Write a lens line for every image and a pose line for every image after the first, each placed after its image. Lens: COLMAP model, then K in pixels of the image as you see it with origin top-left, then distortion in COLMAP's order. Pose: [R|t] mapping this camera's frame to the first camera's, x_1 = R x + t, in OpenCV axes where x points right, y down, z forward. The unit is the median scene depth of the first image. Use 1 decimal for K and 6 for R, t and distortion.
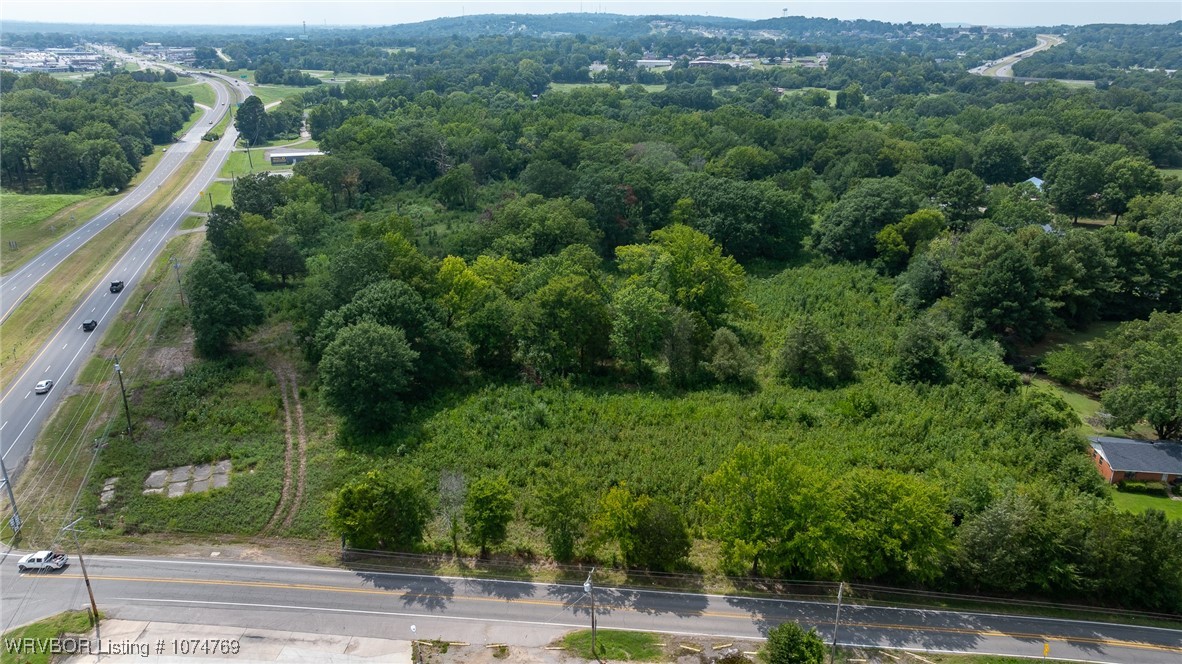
lens RADIAL K [[863.2, 0, 591.0], [0, 863.2, 332.0], [0, 0, 1]] dist [-0.060771, 0.083785]
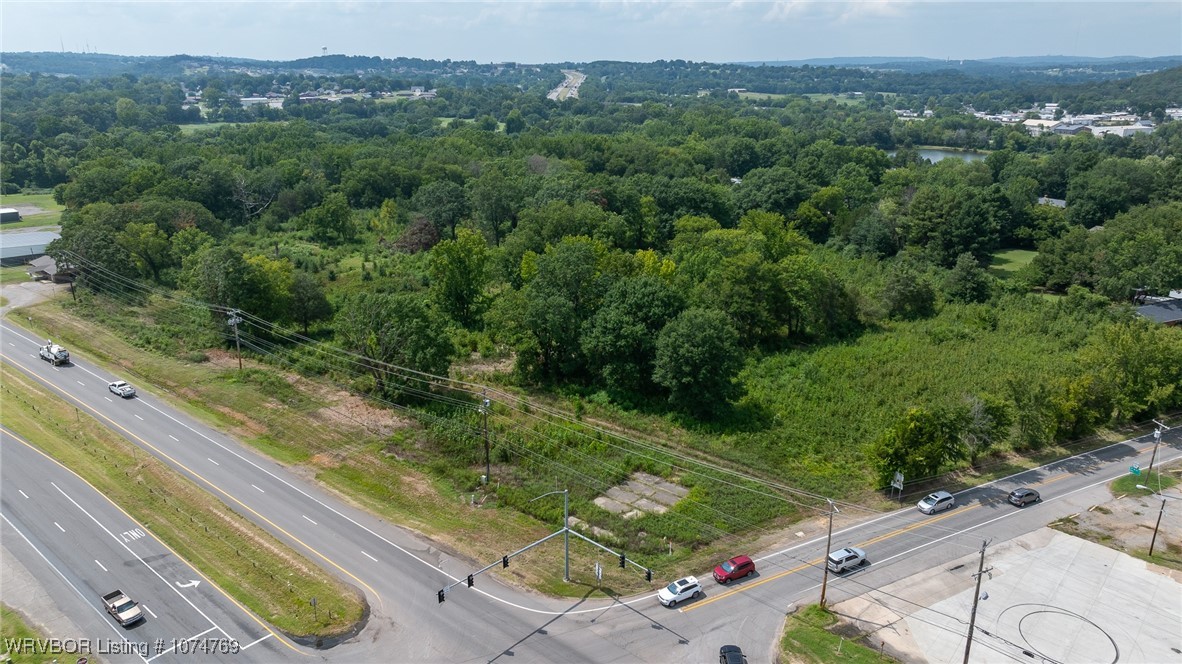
lens RADIAL K [[863.2, 0, 591.0], [0, 863.2, 332.0], [0, 0, 1]] dist [-0.060771, 0.083785]
pose [[0.839234, -0.162684, 0.518865, -0.797252], [0.186216, 0.982485, 0.006854, -0.013453], [-0.510892, 0.090869, 0.854829, 0.186724]]
